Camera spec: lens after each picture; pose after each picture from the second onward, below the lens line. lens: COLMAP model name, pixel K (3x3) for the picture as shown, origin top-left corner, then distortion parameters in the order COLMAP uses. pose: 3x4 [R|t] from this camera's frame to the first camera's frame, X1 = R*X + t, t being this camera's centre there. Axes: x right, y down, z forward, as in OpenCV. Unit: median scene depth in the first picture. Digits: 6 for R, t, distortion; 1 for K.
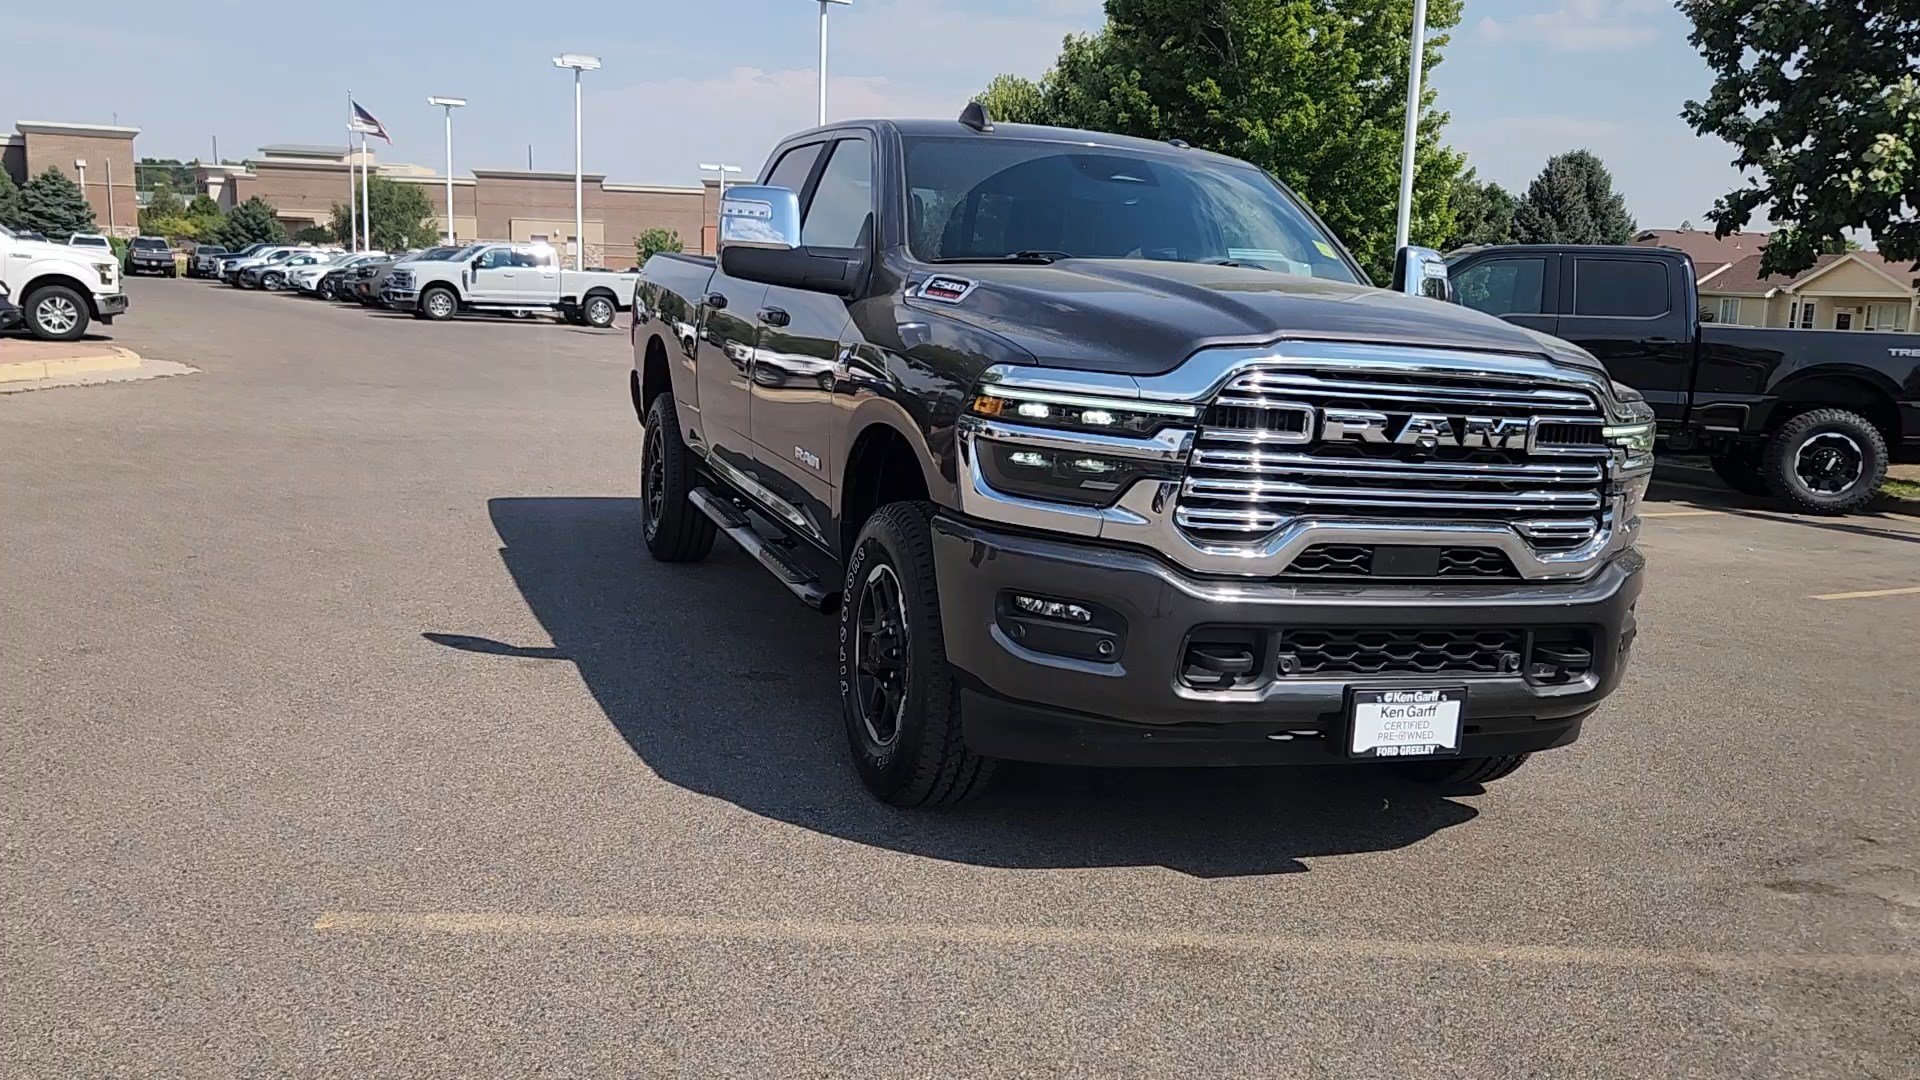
lens RADIAL K [[1628.9, 0, 957.8], [0, 1628.9, 533.7], [0, 0, 1]] dist [0.018562, 0.006539]
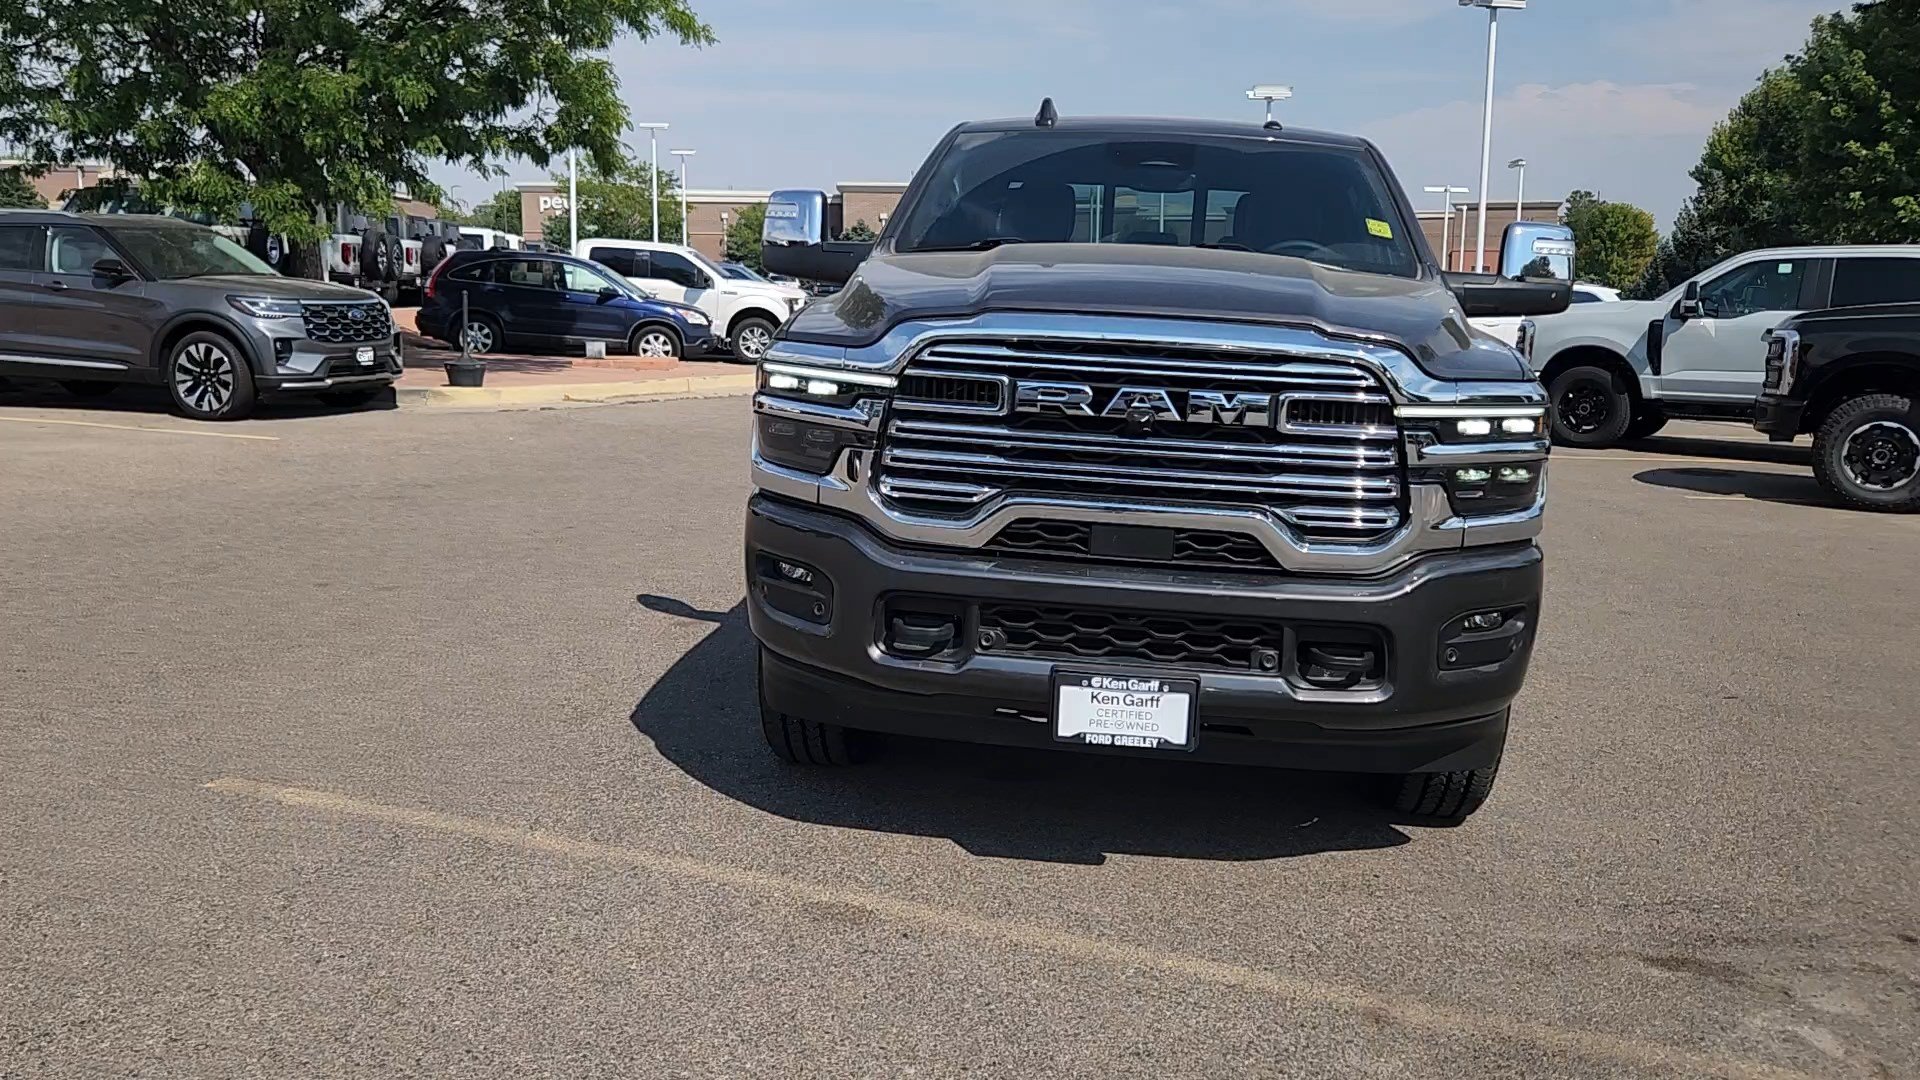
lens RADIAL K [[1628.9, 0, 960.3], [0, 1628.9, 527.6], [0, 0, 1]] dist [0.018562, 0.006539]
pose [[0.899106, 0.040034, -0.435897, 0.575392], [-0.049324, 0.998733, -0.010011, 0.021941], [0.434944, 0.030501, 0.899941, 0.095331]]
